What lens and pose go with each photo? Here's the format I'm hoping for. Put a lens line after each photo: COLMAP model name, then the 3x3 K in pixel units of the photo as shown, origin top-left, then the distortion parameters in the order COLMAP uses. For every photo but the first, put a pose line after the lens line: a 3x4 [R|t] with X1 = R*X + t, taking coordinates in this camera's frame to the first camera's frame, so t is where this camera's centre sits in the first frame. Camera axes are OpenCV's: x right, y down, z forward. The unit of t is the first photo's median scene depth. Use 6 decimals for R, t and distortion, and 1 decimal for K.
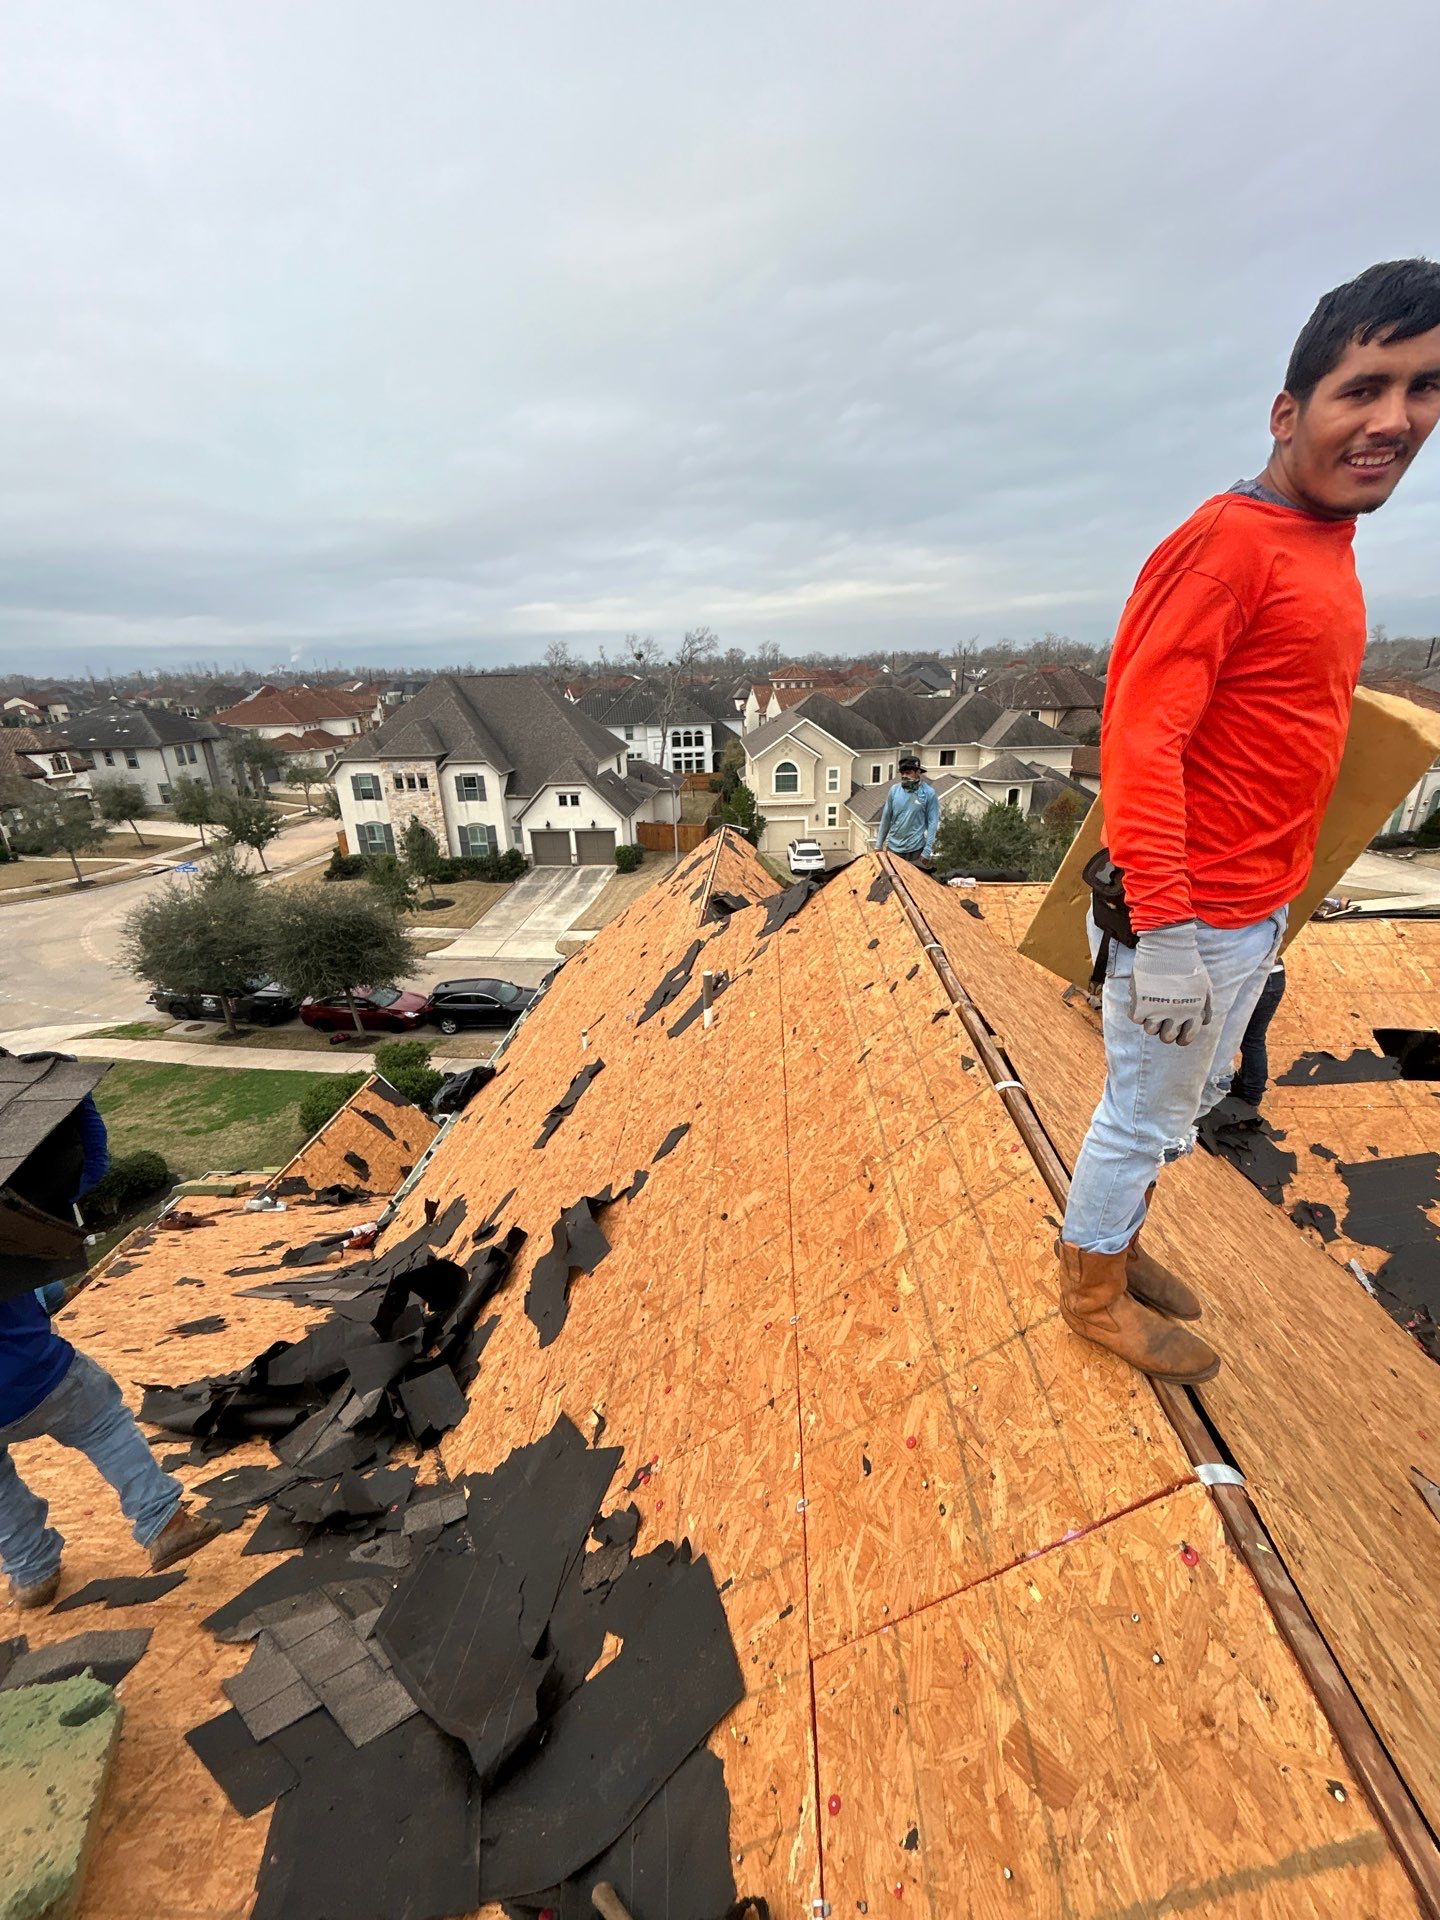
lens RADIAL K [[775.9, 0, 723.9], [0, 775.9, 963.5], [0, 0, 1]] dist [-0.001986, 0.000042]
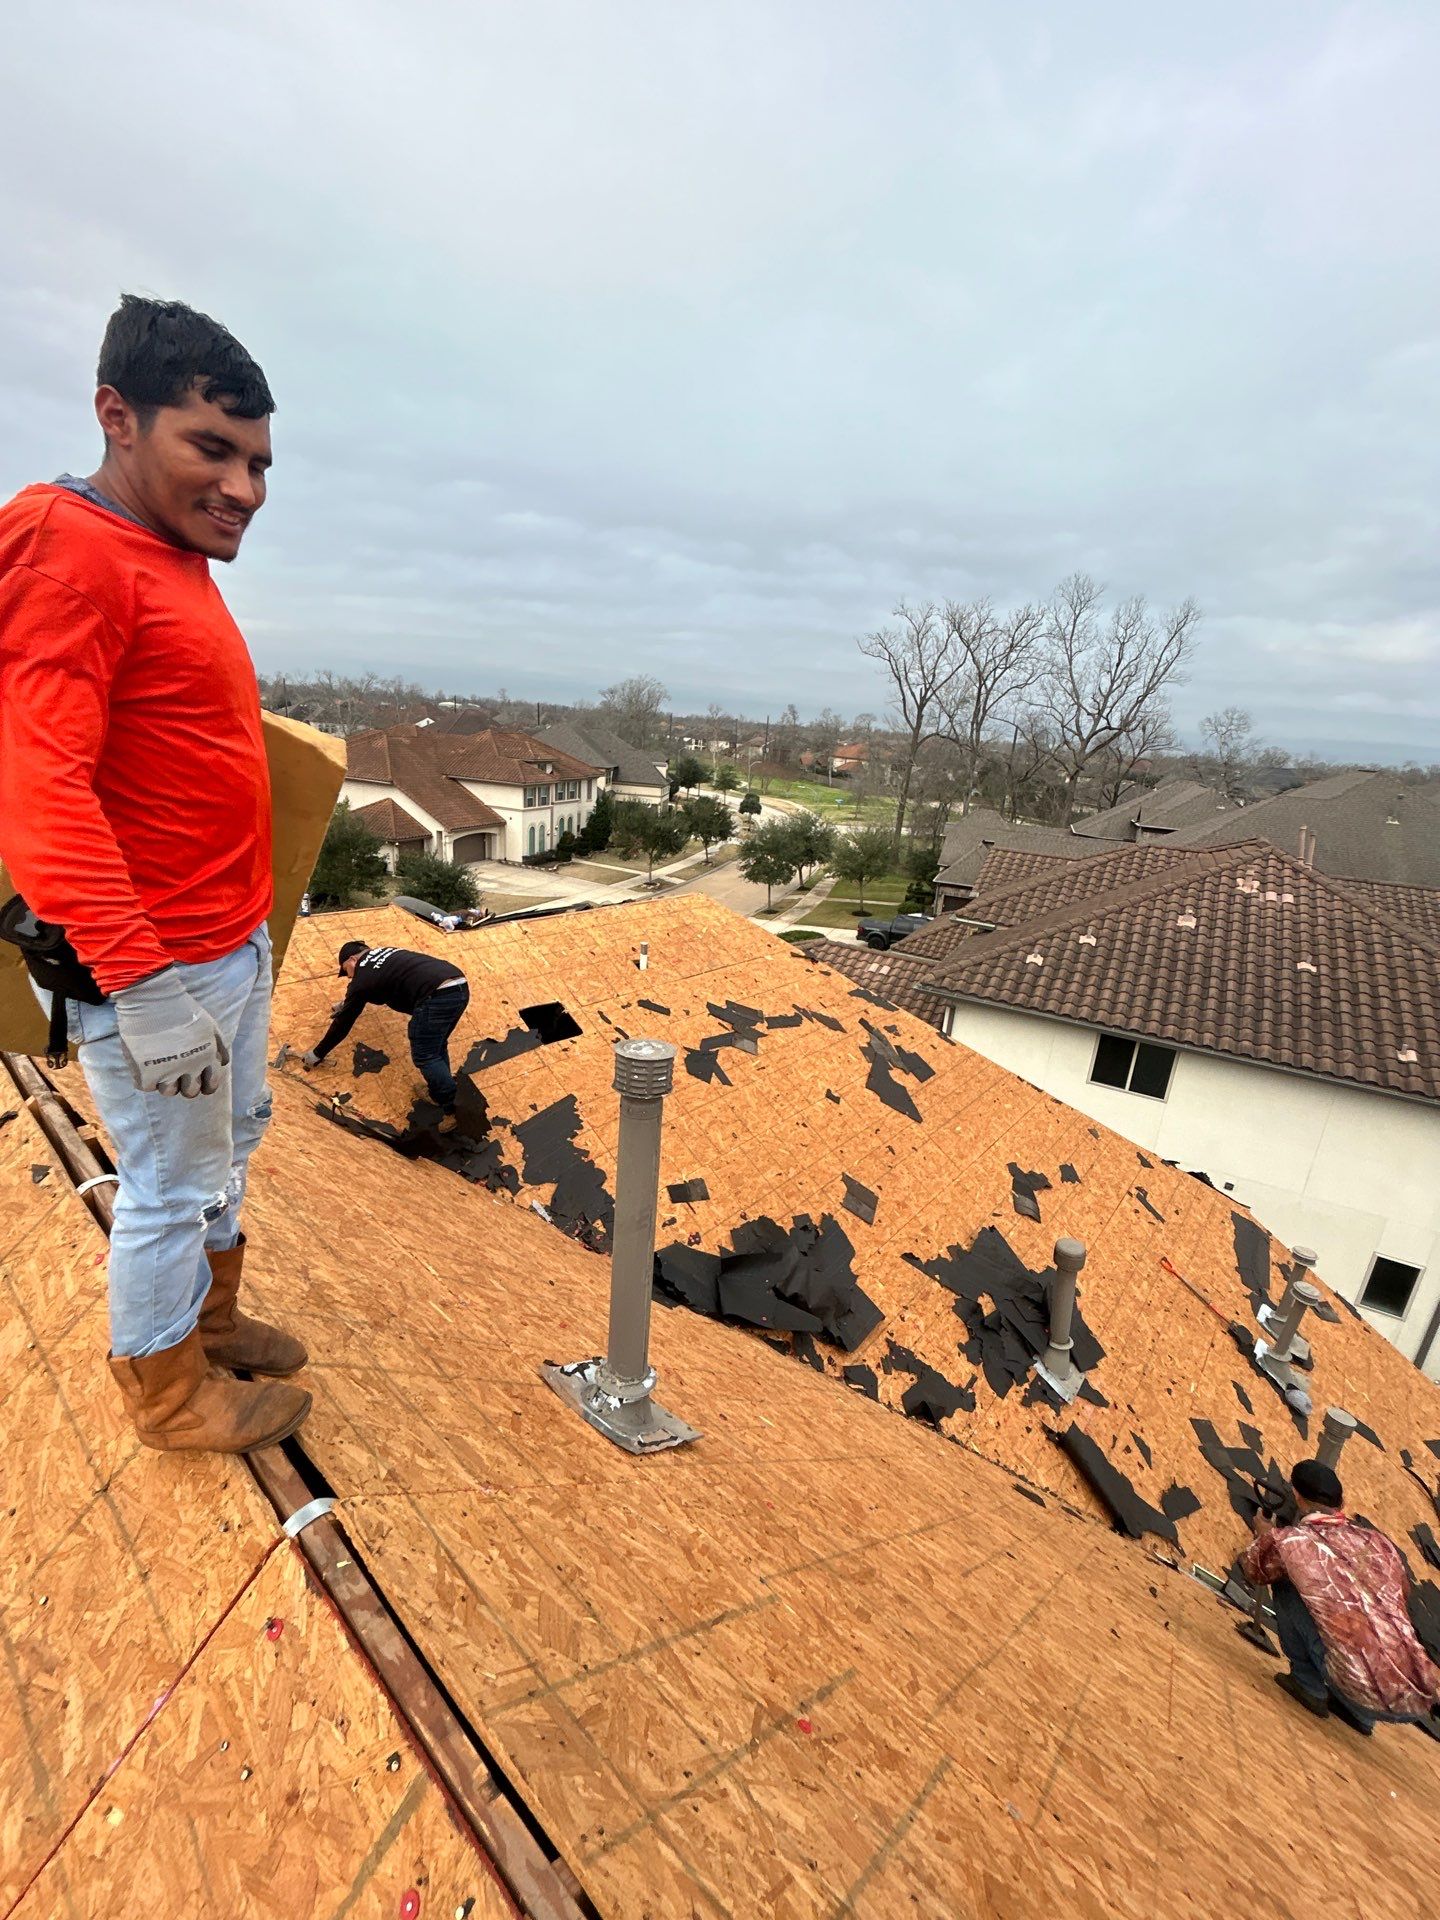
lens RADIAL K [[748.3, 0, 764.5], [0, 748.3, 958.5], [0, 0, 1]] dist [-0.001452, -0.000272]
pose [[0.596499, -0.165246, 0.785419, 0.220531], [0.198908, 0.978485, 0.054802, 0.024049], [-0.777576, 0.123537, 0.616534, -0.066557]]
